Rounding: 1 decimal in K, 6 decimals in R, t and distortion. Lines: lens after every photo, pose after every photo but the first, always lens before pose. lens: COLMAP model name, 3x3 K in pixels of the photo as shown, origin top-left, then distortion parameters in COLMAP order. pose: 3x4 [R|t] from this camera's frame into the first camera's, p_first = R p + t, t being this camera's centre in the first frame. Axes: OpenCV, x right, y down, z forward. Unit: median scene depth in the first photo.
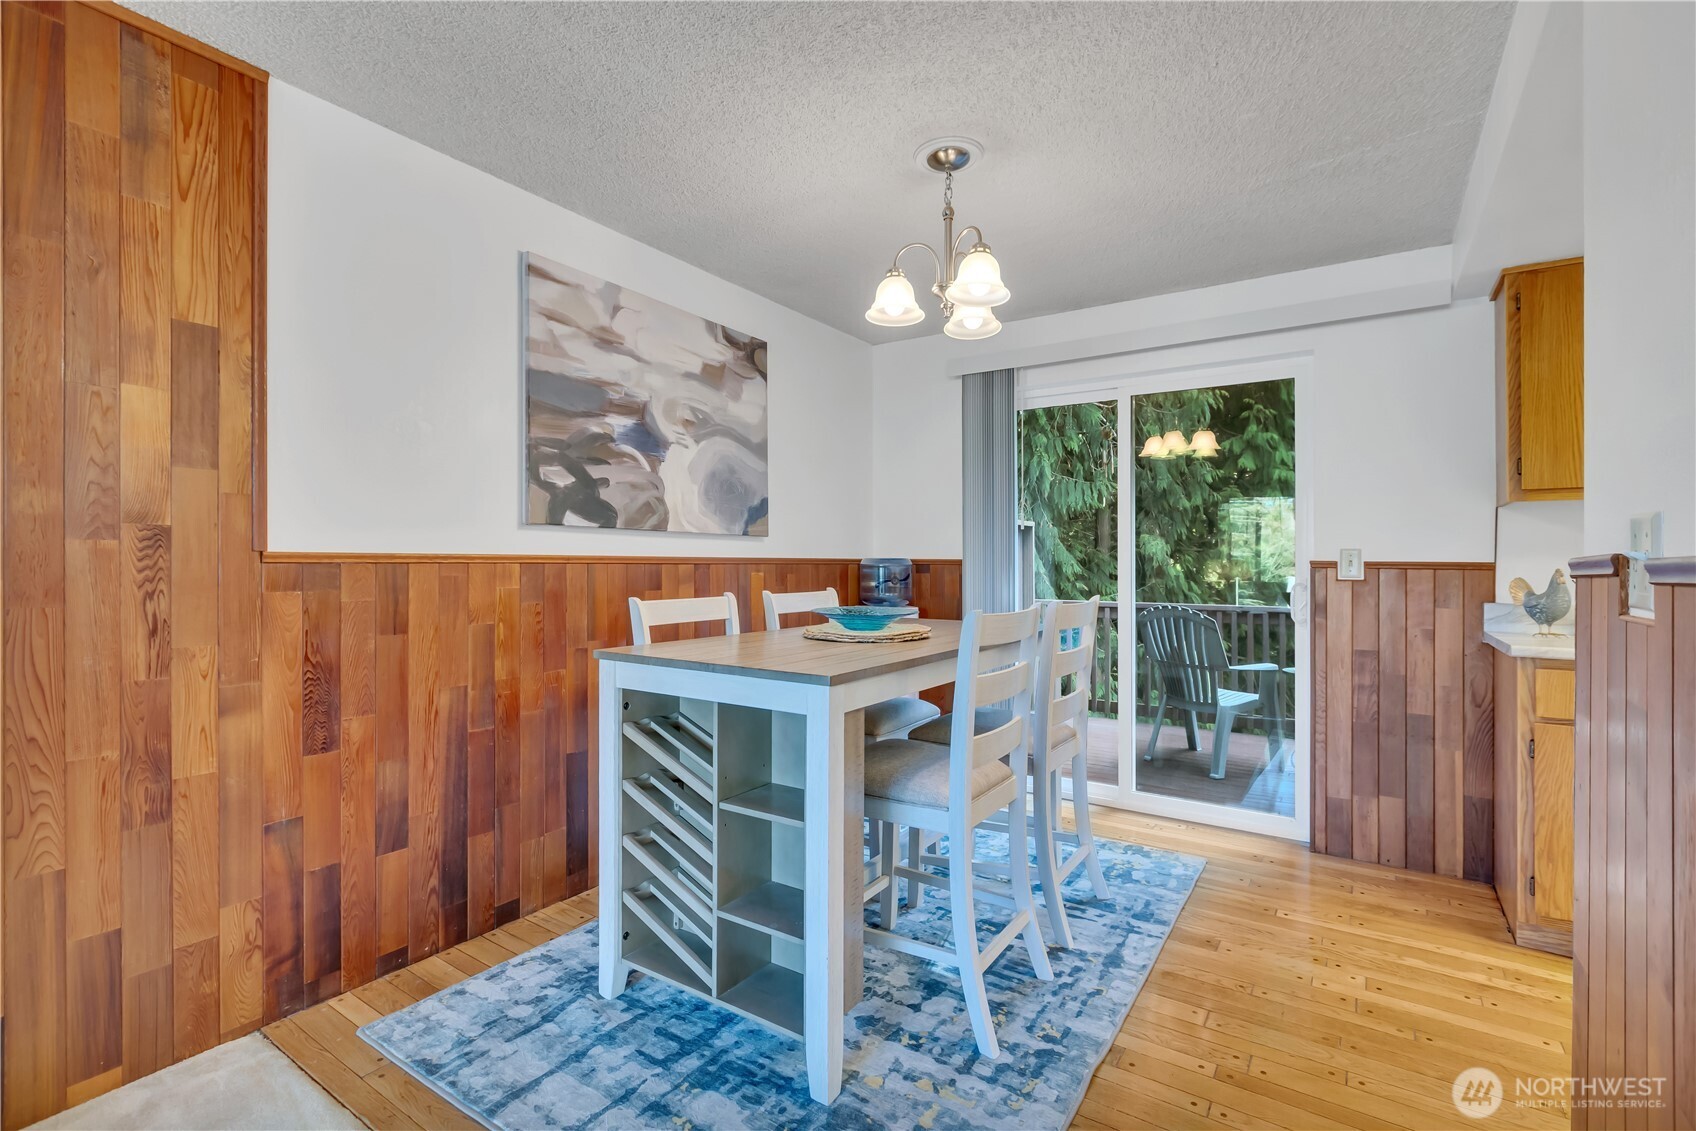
lens RADIAL K [[775.6, 0, 861.1], [0, 775.6, 556.1], [0, 0, 1]] dist [-0.004874, -0.000505]
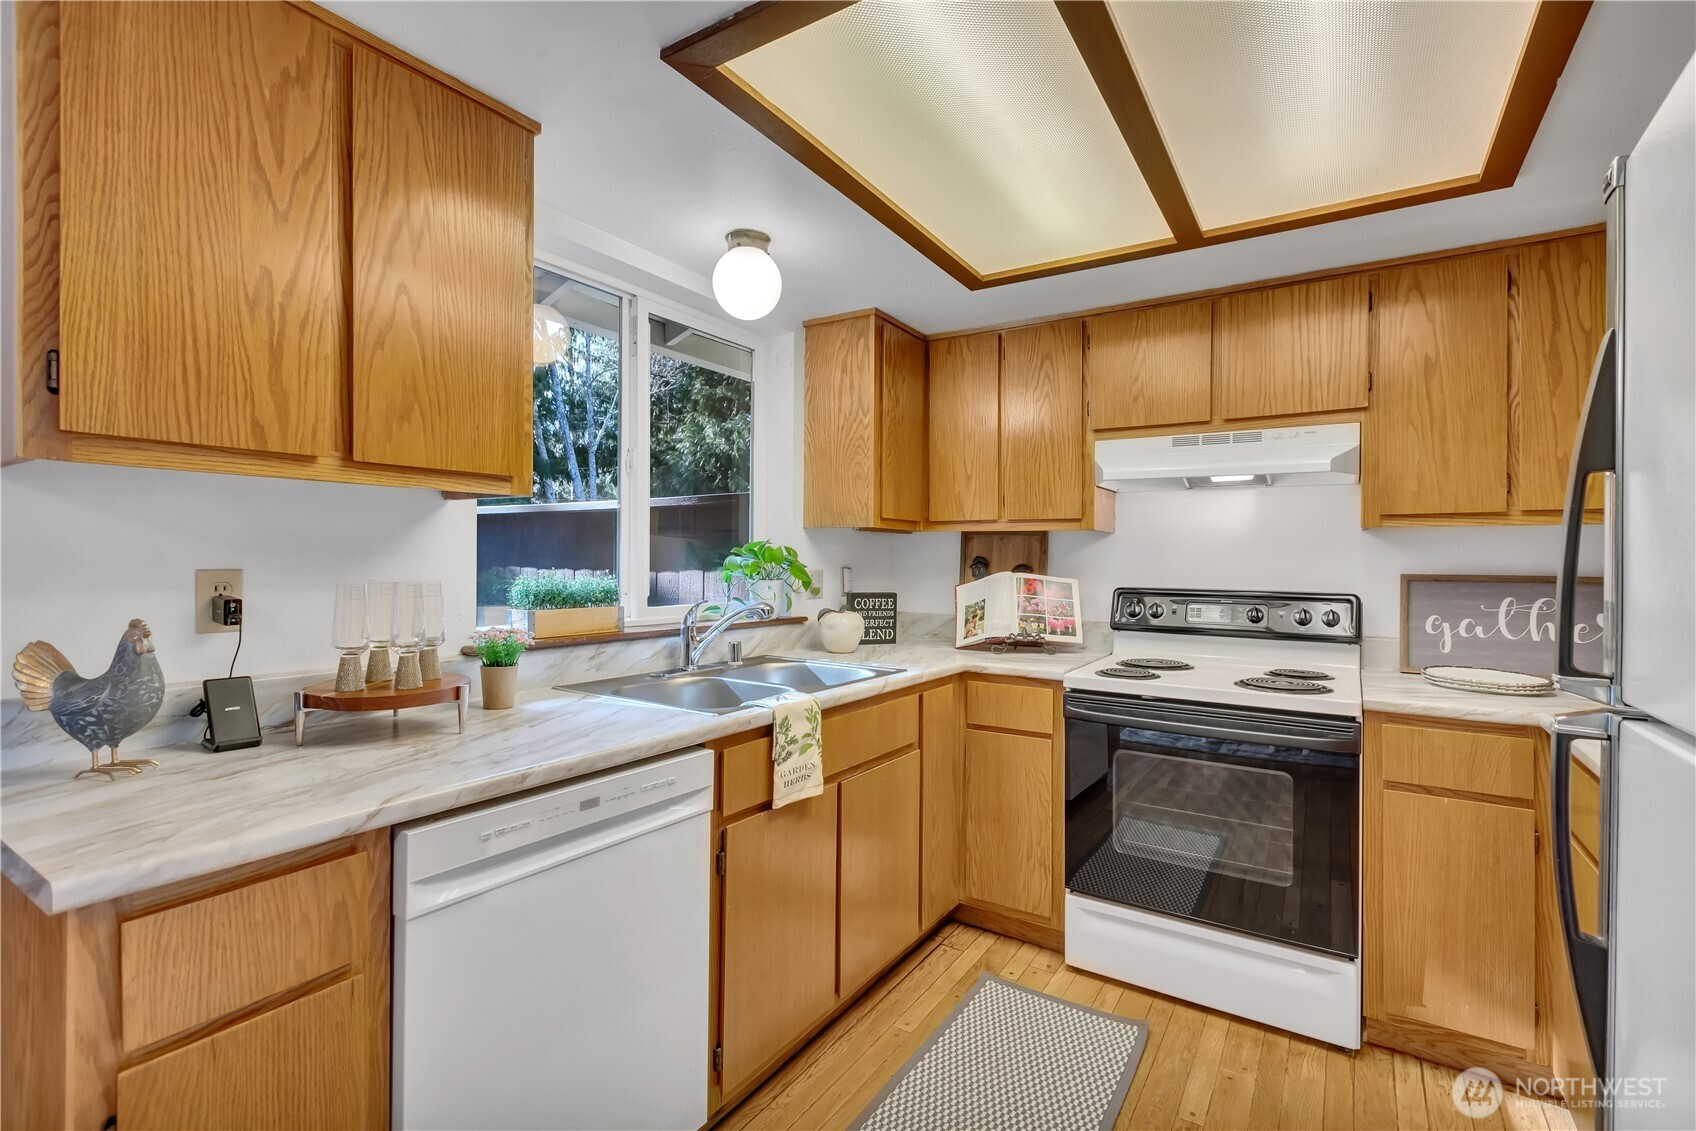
lens RADIAL K [[775.6, 0, 875.6], [0, 775.6, 563.2], [0, 0, 1]] dist [-0.004874, -0.000505]
pose [[-0.004701, -0.011178, 0.999926, 0.455965], [-0.017566, 0.999784, 0.011094, -0.030244], [-0.999835, -0.017513, -0.004896, 0.580023]]
